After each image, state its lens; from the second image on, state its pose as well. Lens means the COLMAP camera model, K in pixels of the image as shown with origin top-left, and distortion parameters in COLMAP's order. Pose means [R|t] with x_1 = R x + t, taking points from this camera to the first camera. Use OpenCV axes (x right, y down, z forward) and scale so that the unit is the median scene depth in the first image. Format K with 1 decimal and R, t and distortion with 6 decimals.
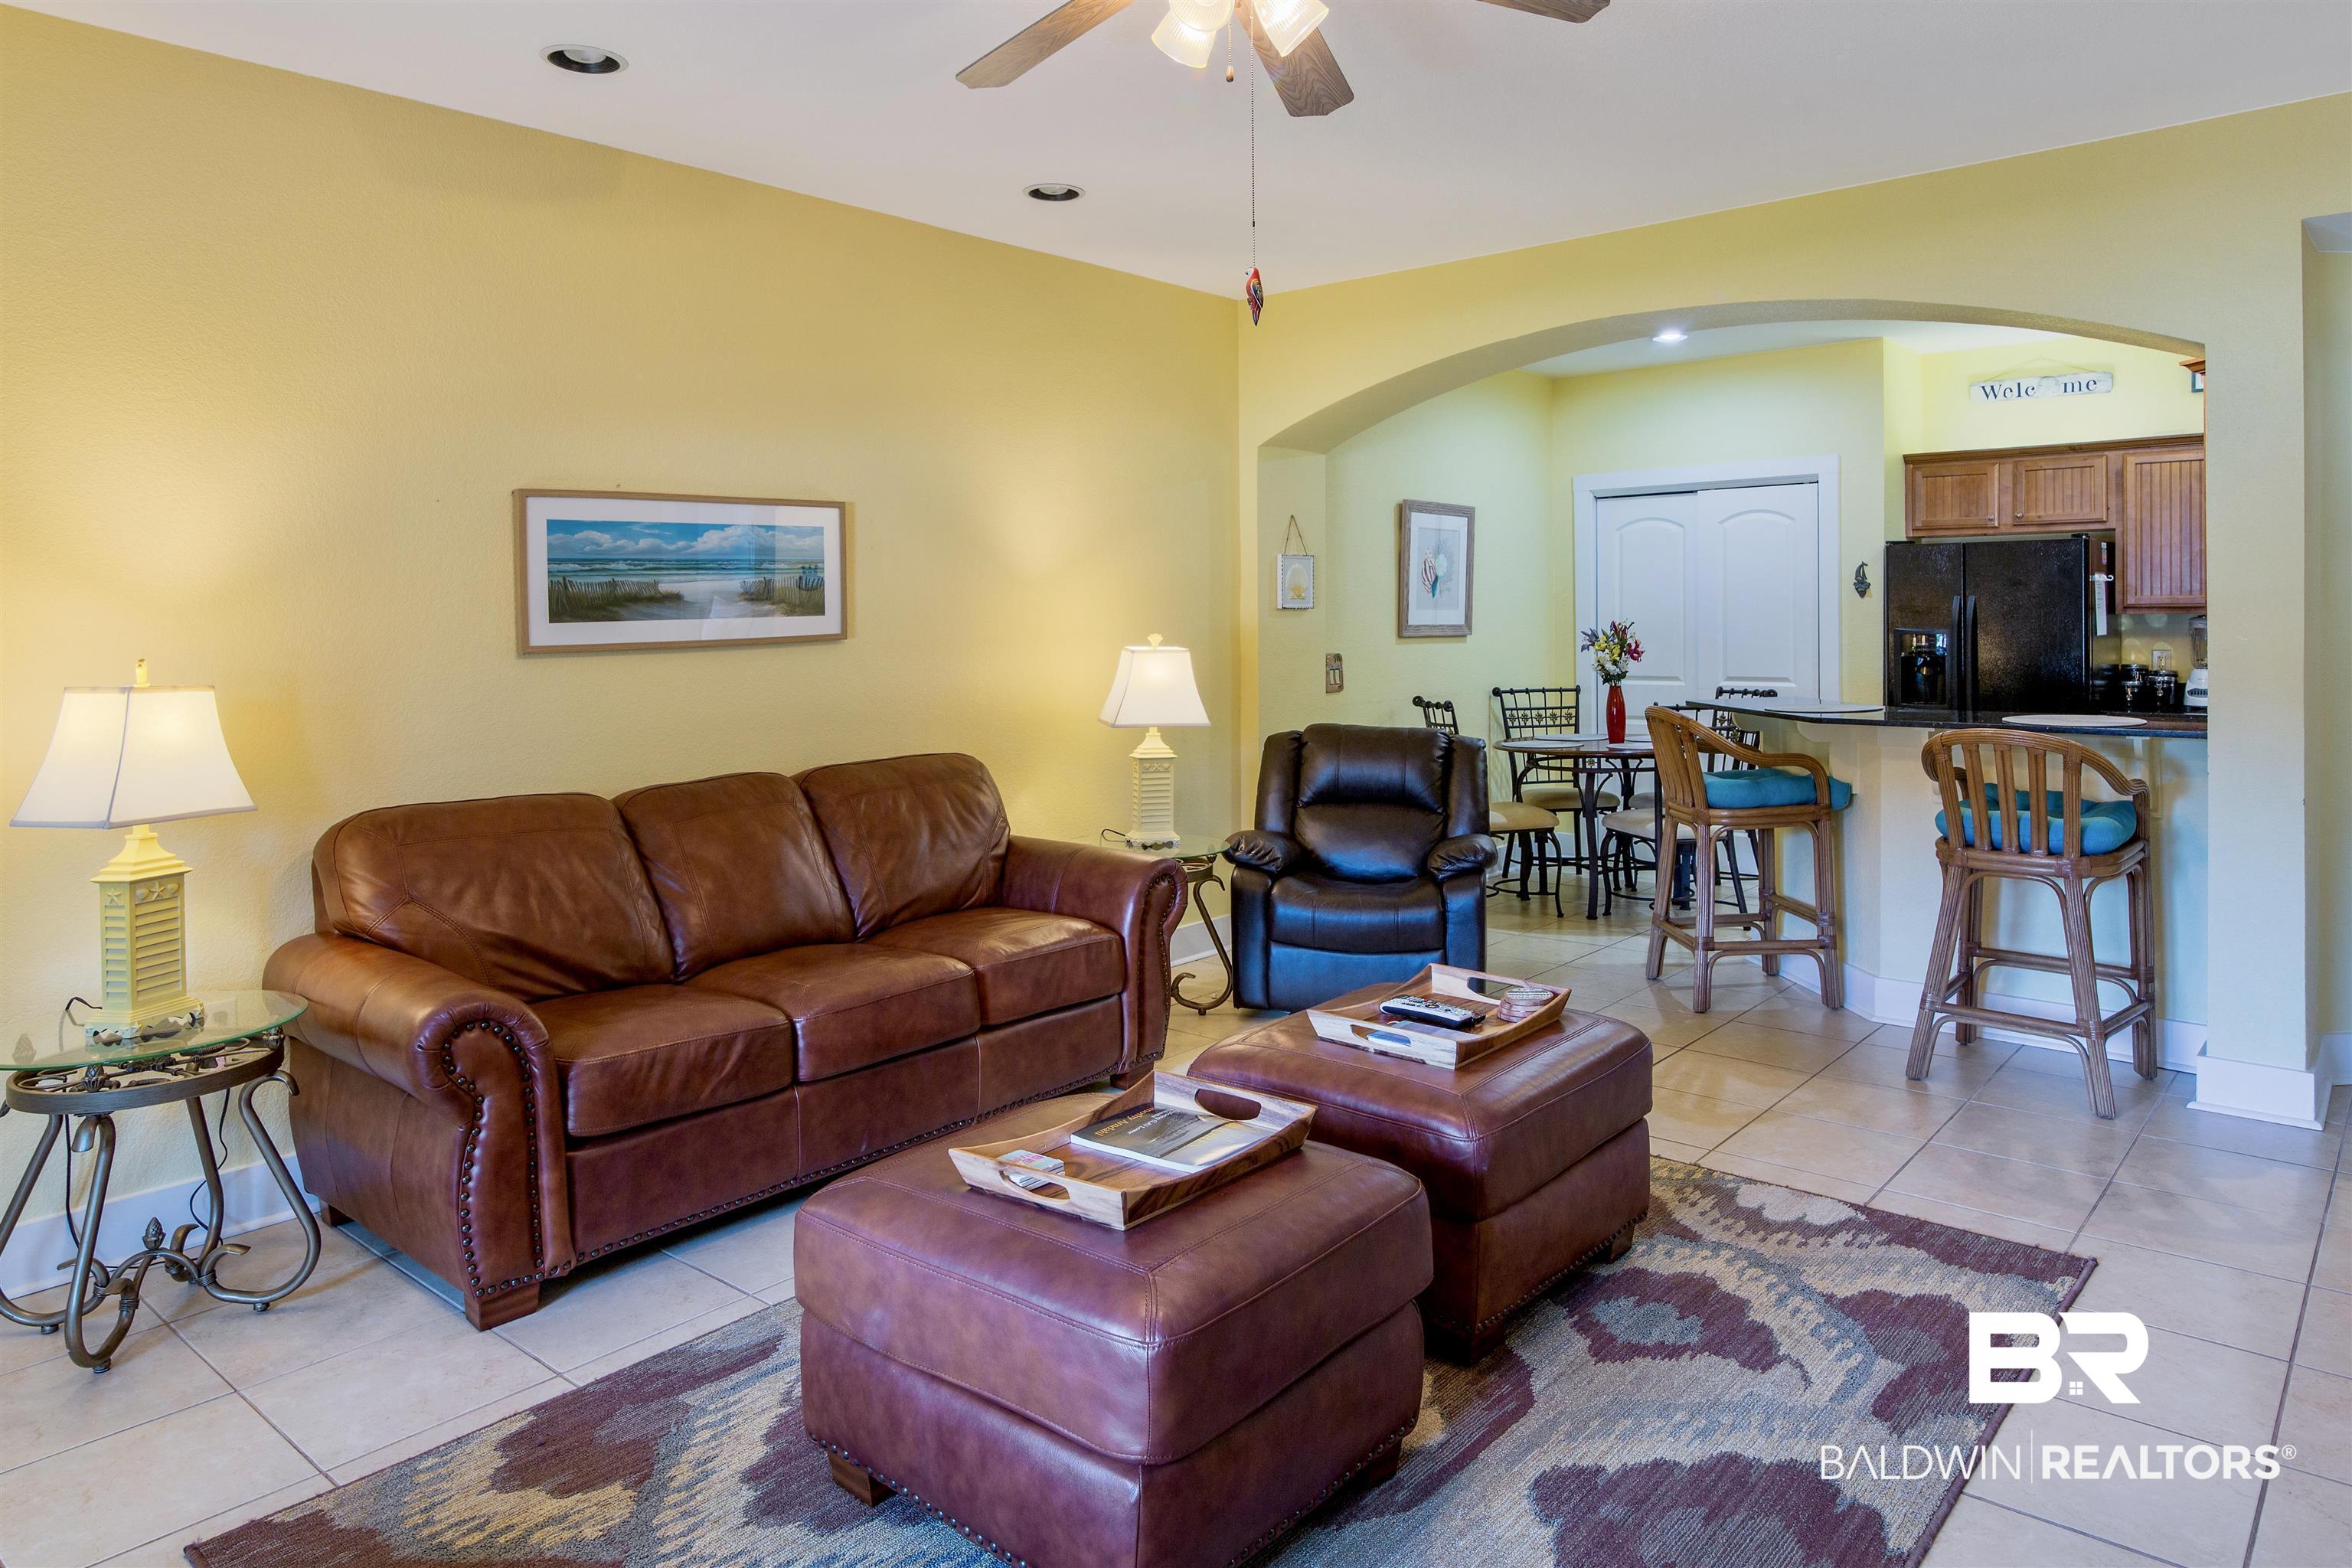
lens RADIAL K [[1512.5, 0, 1163.9], [0, 1512.5, 636.7], [0, 0, 1]] dist [0.002625, -0.000322]
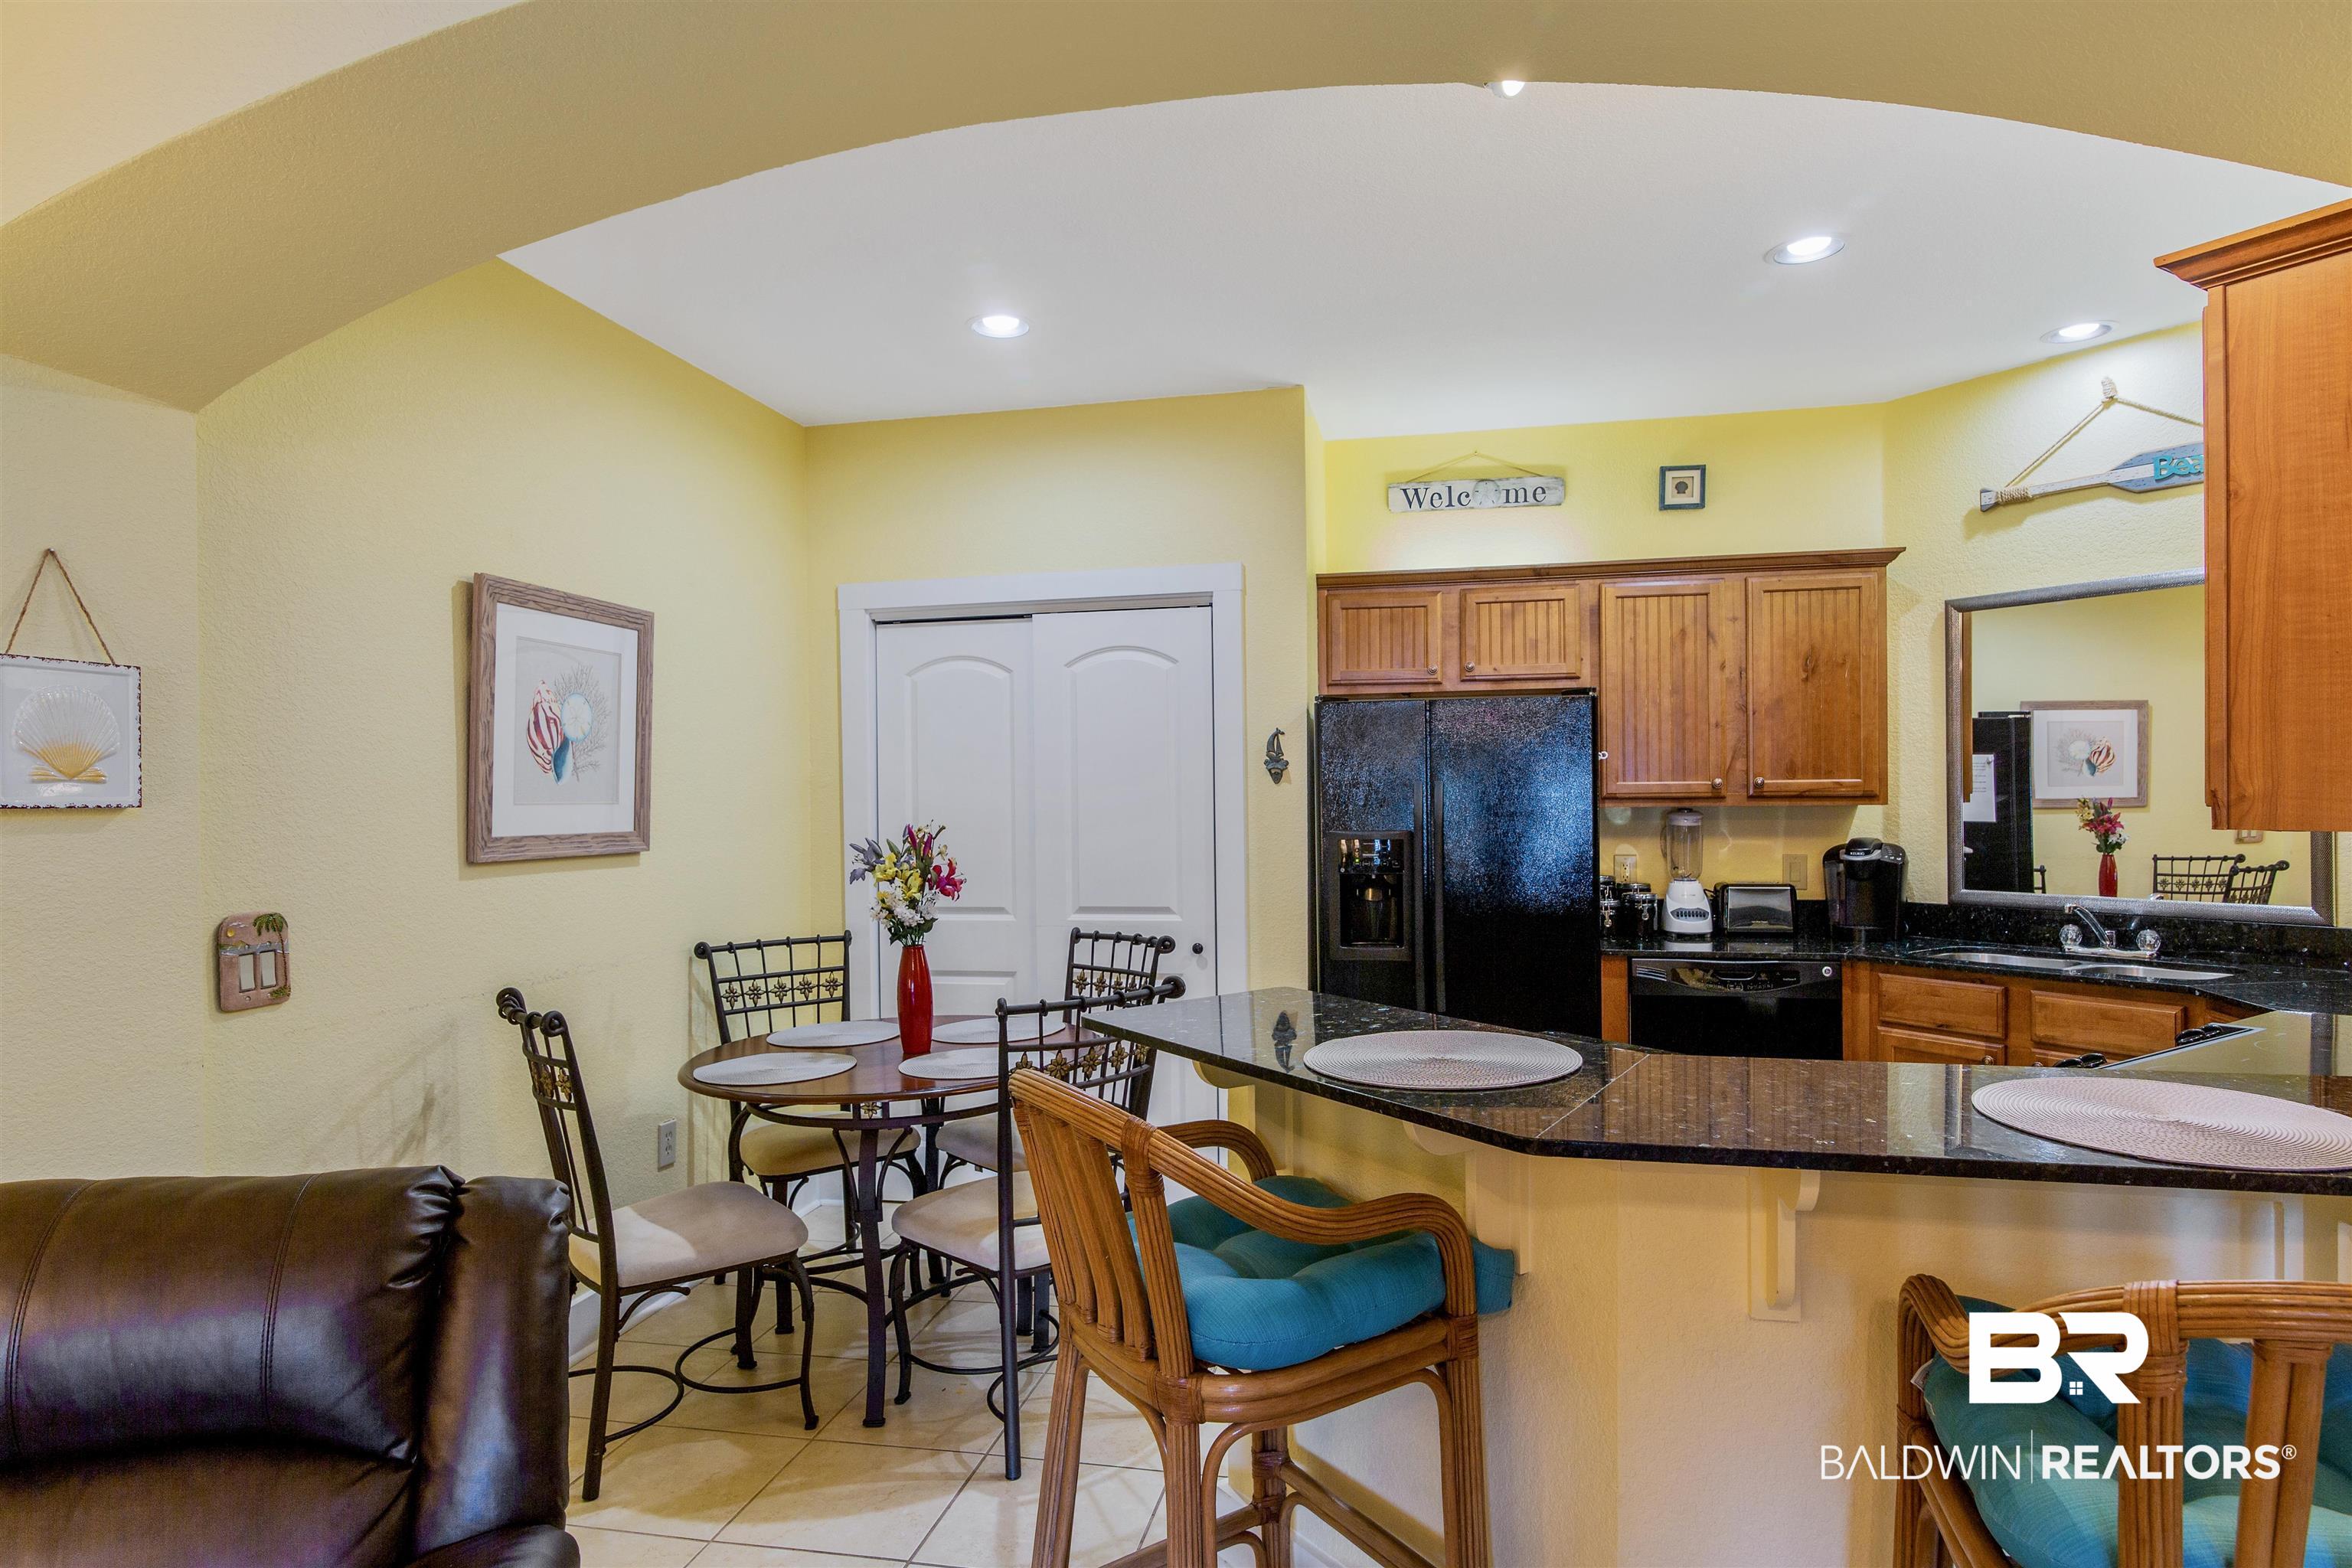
lens RADIAL K [[1332.8, 0, 1173.4], [0, 1332.8, 805.7], [0, 0, 1]] dist [0.001096, -0.003615]
pose [[0.877912, -0.005623, 0.478789, 0.147575], [0.009692, 0.999935, -0.006028, -0.013164], [-0.478724, 0.009933, 0.877909, 0.520447]]
